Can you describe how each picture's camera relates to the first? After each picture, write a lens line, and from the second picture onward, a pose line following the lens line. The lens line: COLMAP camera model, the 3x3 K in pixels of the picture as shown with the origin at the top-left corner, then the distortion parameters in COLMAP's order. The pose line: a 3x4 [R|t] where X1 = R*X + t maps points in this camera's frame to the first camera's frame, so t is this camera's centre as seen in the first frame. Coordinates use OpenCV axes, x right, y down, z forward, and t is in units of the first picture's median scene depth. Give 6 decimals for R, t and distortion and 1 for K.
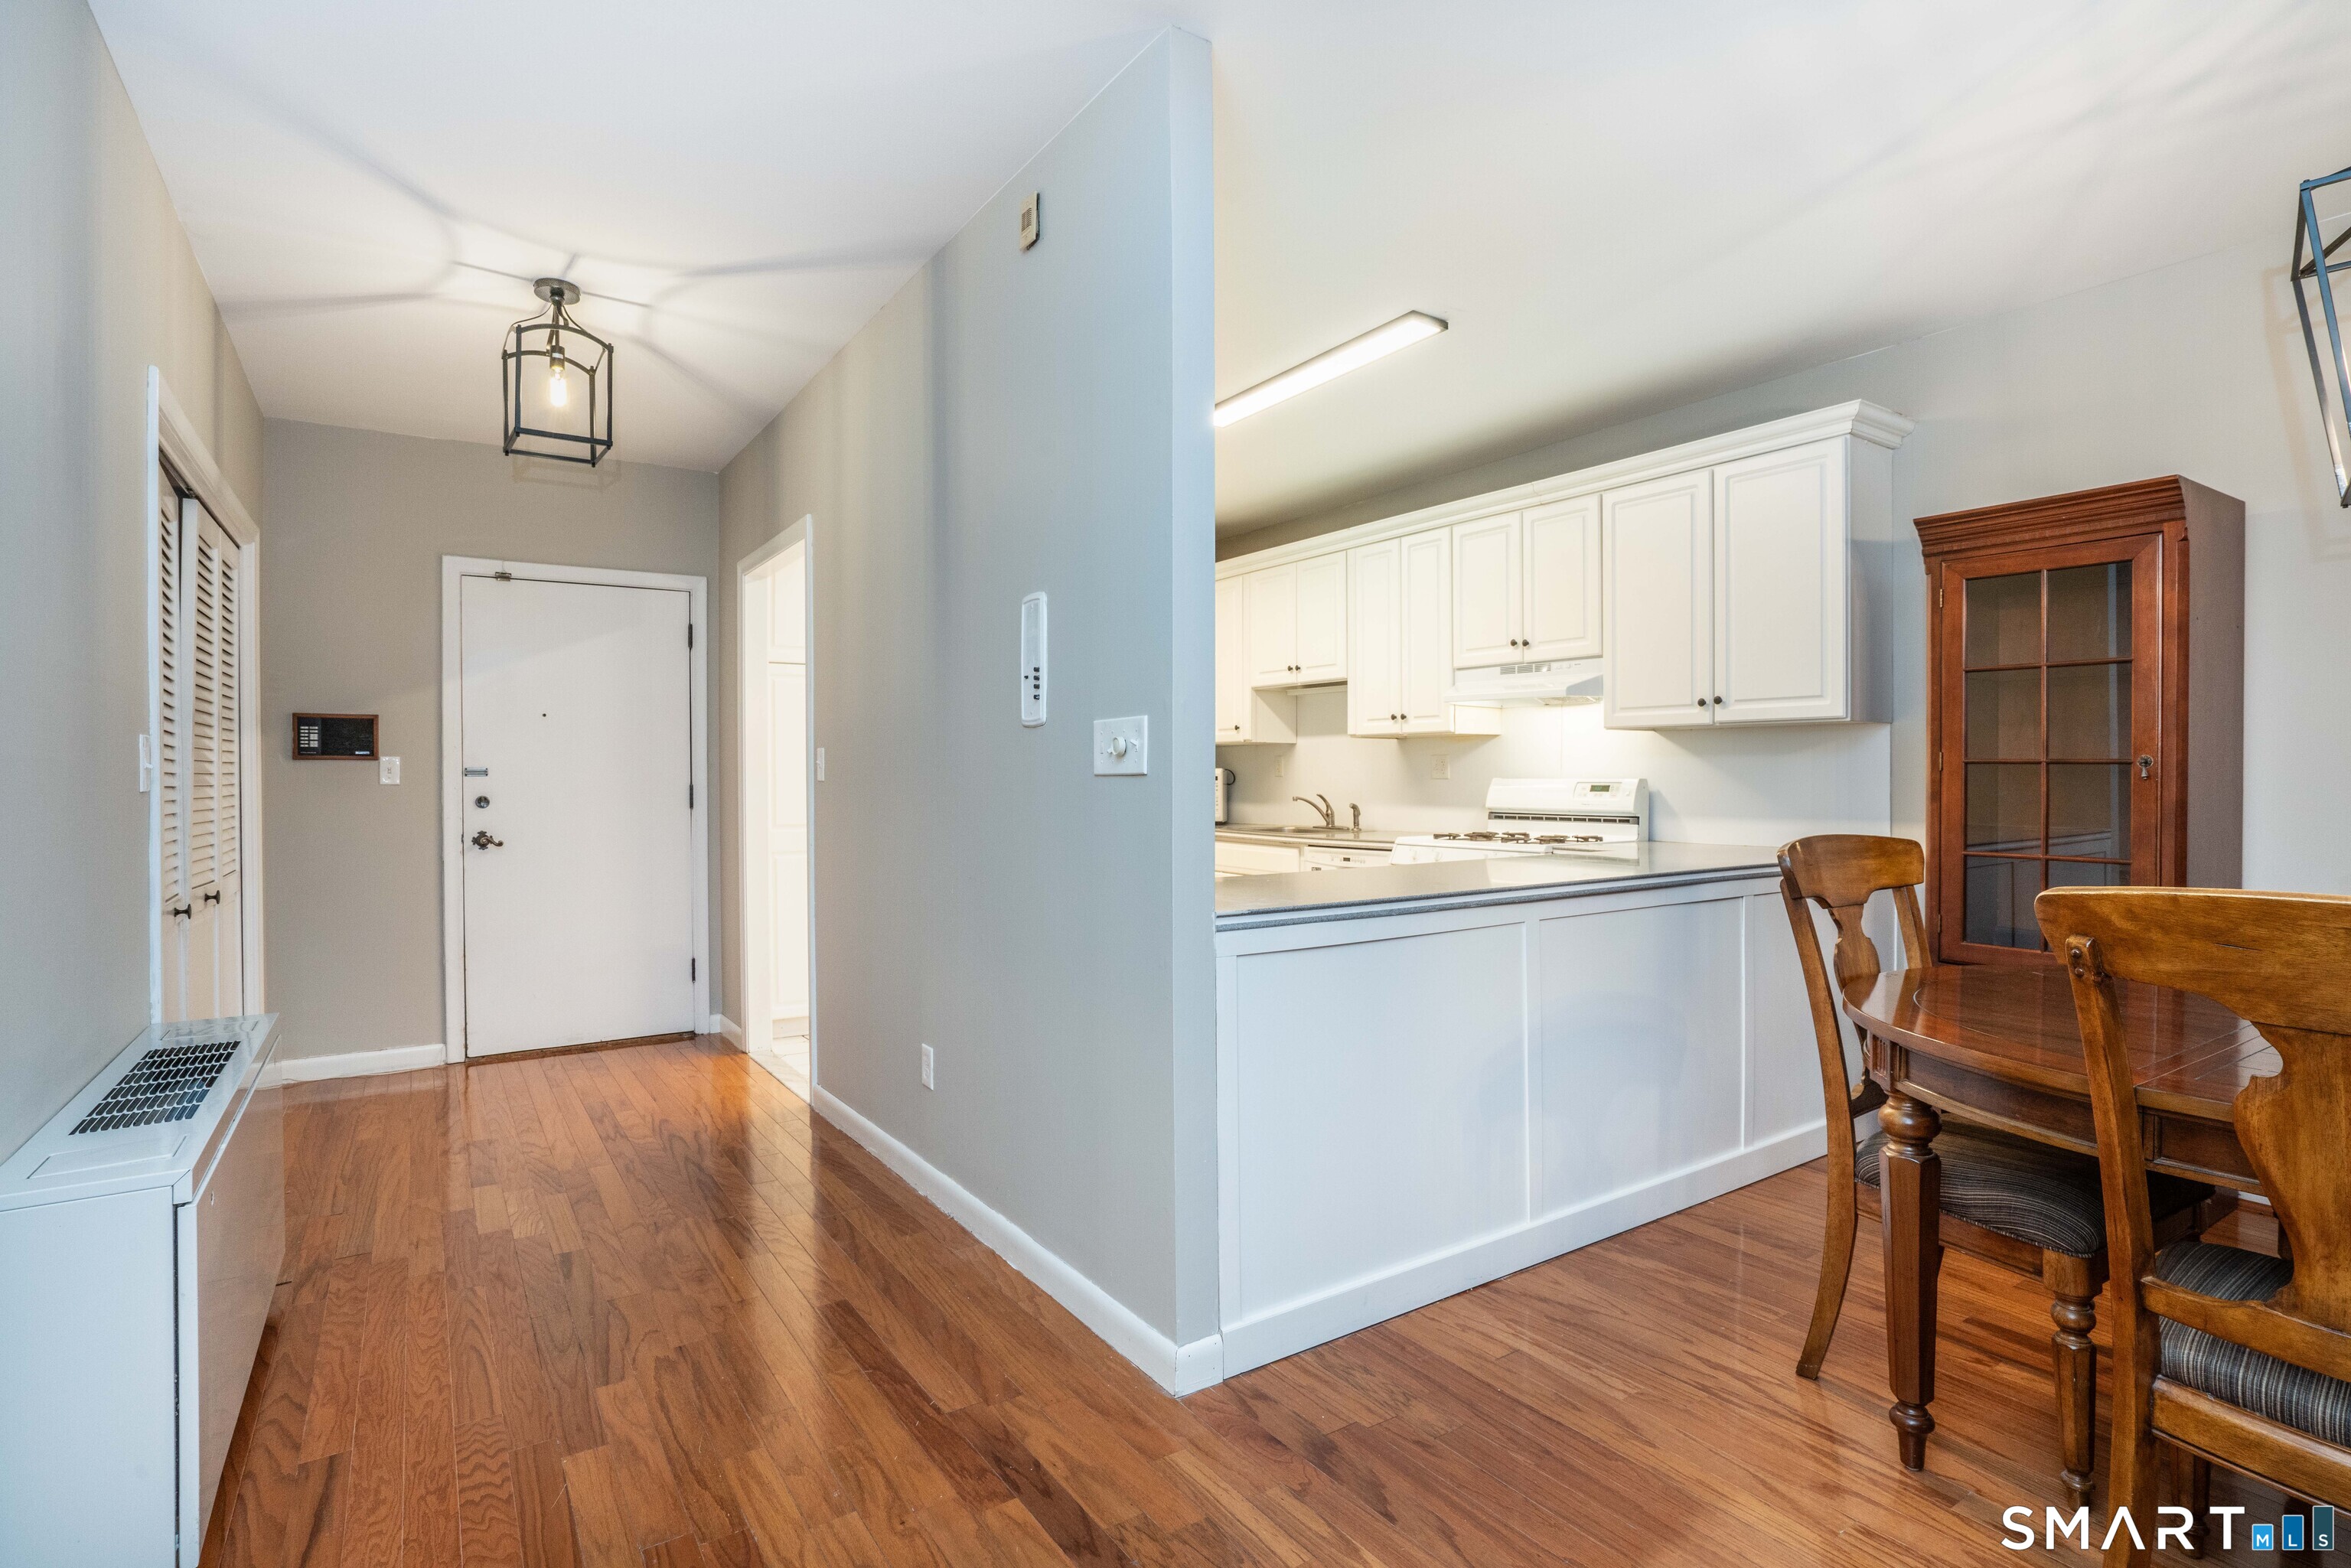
lens RADIAL K [[1160.3, 0, 1175.5], [0, 1160.3, 784.0], [0, 0, 1]] dist [-0.027210, 0.000355]
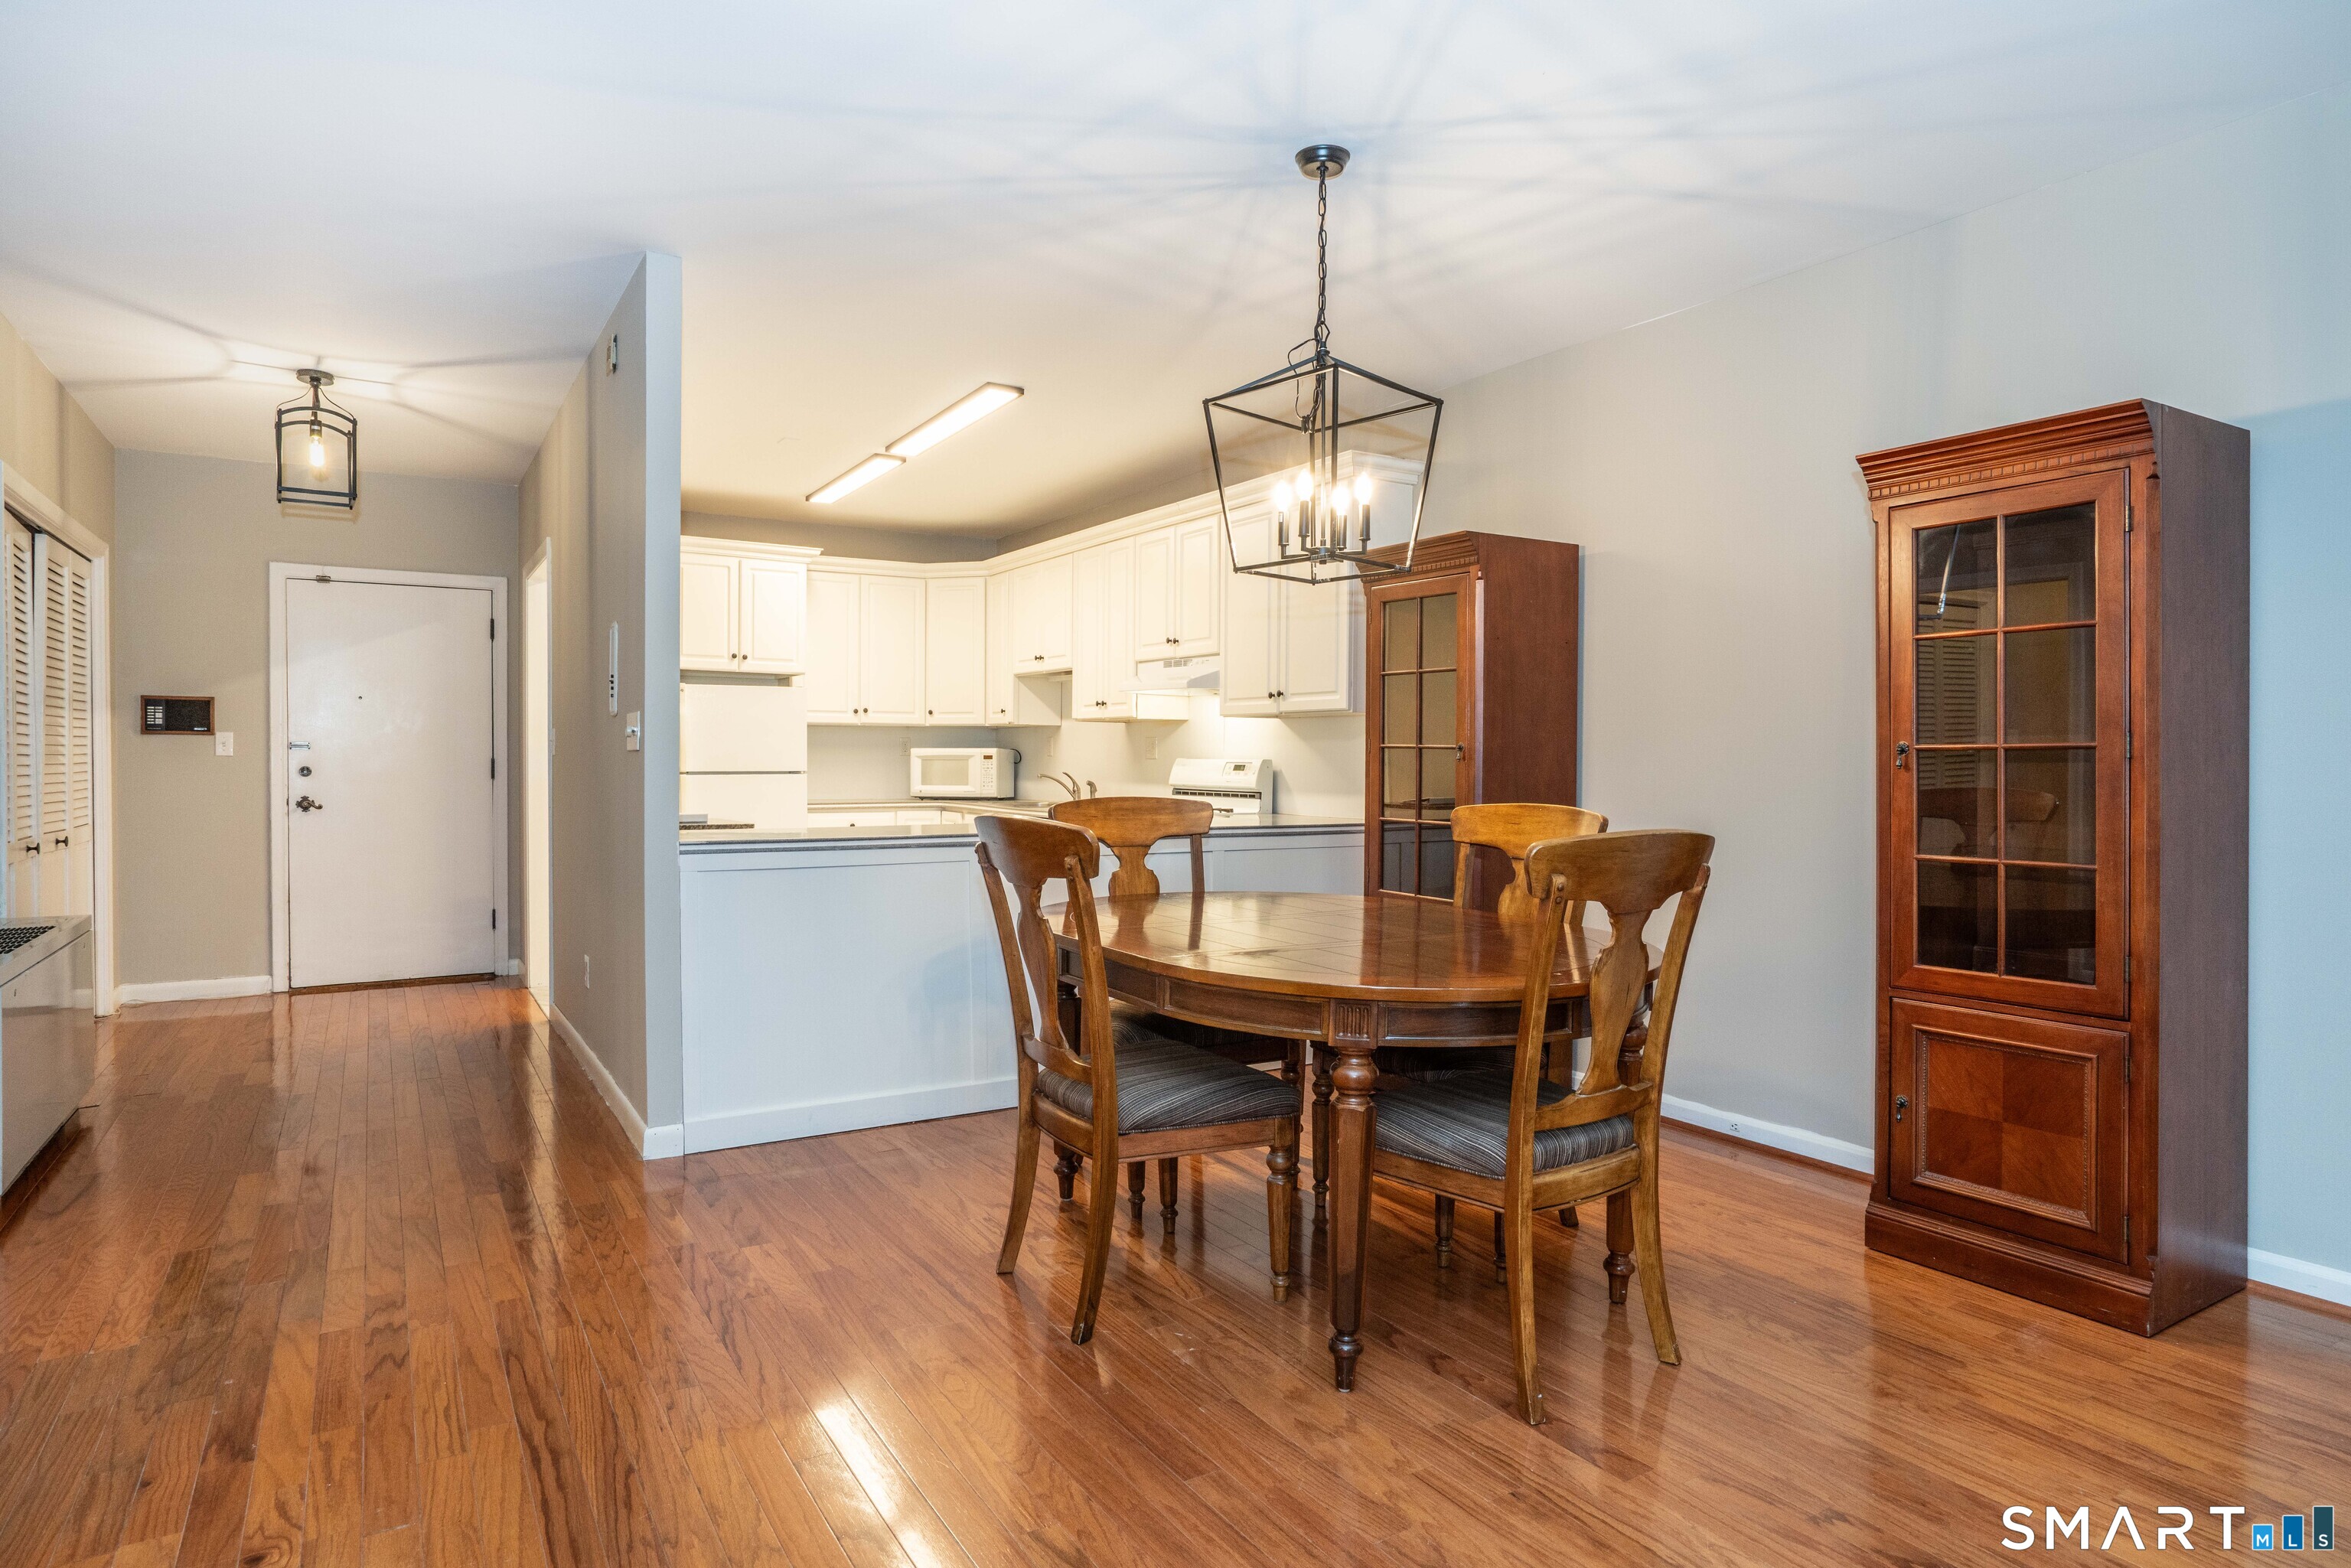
lens RADIAL K [[1316.7, 0, 1139.5], [0, 1316.7, 778.2], [0, 0, 1]] dist [-0.000056, 0.001157]
pose [[0.998502, 0.009109, -0.053956, 0.342468], [-0.008632, 0.999922, 0.009066, 0.003389], [0.054034, -0.008586, 0.998502, -0.319960]]
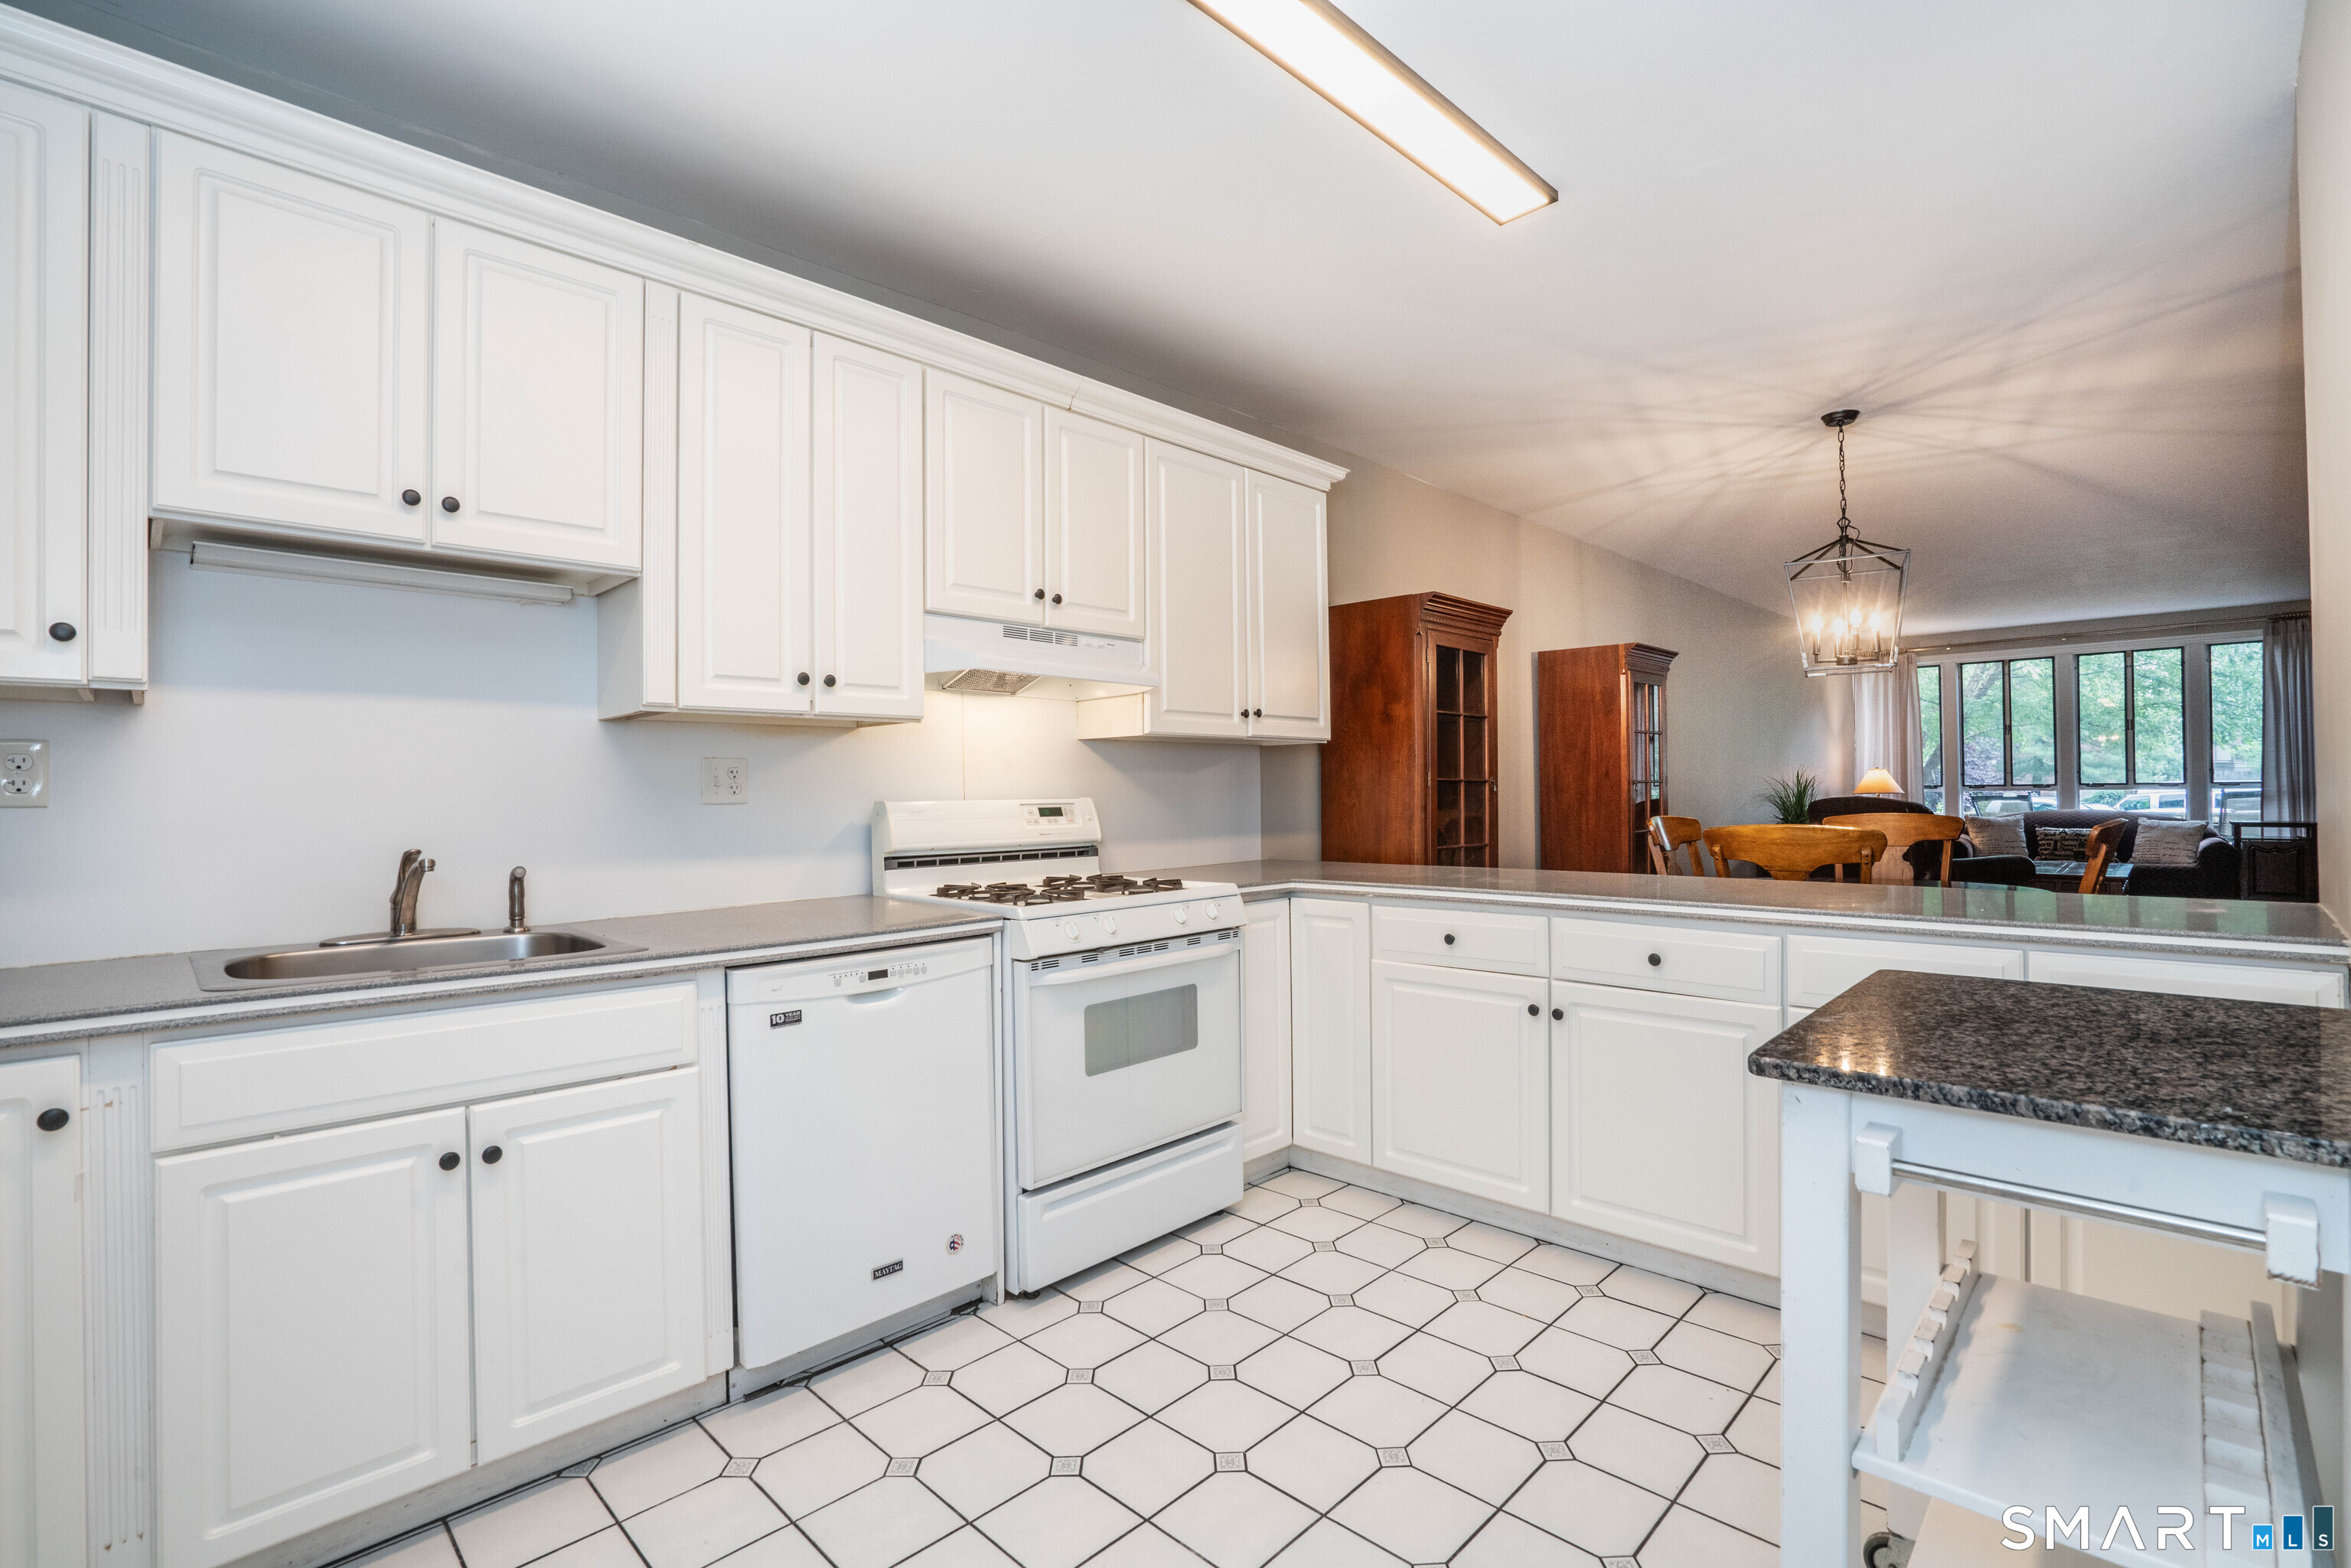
lens RADIAL K [[1073.5, 0, 1175.5], [0, 1073.5, 784.0], [0, 0, 1]] dist [-0.057835, 0.016312]
pose [[-0.205746, 0.013669, 0.978510, -0.329262], [0.019517, 0.999761, -0.009862, -0.005719], [-0.978411, 0.017068, -0.205963, 1.074978]]
